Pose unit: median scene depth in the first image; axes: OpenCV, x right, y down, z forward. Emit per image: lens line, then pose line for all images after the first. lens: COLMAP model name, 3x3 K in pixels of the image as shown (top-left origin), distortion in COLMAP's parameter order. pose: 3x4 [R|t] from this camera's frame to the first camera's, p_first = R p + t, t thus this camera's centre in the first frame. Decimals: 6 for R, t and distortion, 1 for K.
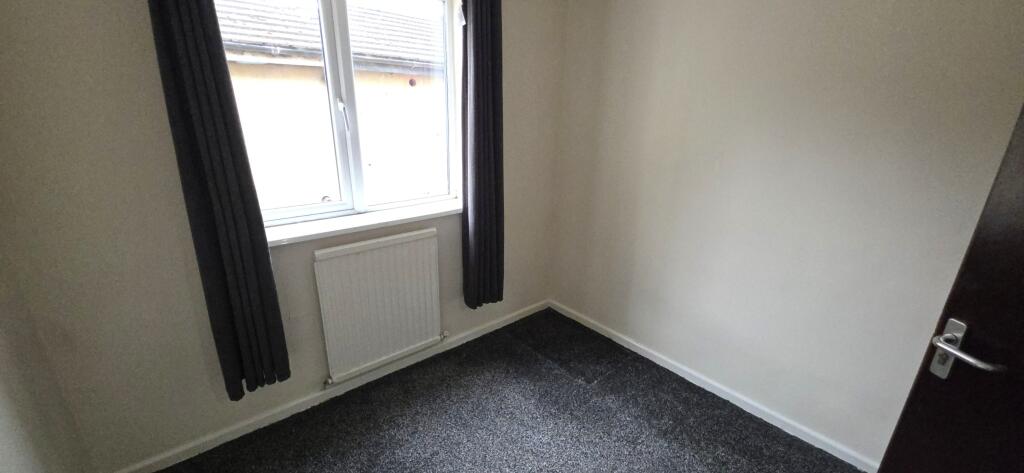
lens RADIAL K [[407.9, 0, 502.6], [0, 407.9, 240.8], [0, 0, 1]] dist [0.012142, 0.000129]
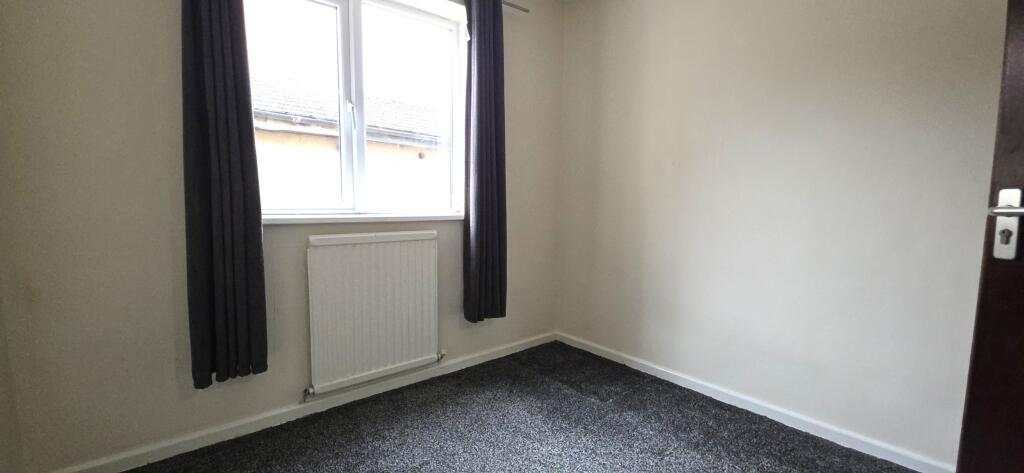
lens RADIAL K [[407.9, 0, 502.6], [0, 407.9, 240.8], [0, 0, 1]] dist [0.012142, 0.000129]
pose [[0.999944, -0.003095, -0.010091, 0.004251], [0.000670, 0.972725, -0.231962, 0.232238], [0.010534, 0.231942, 0.972673, 0.063600]]
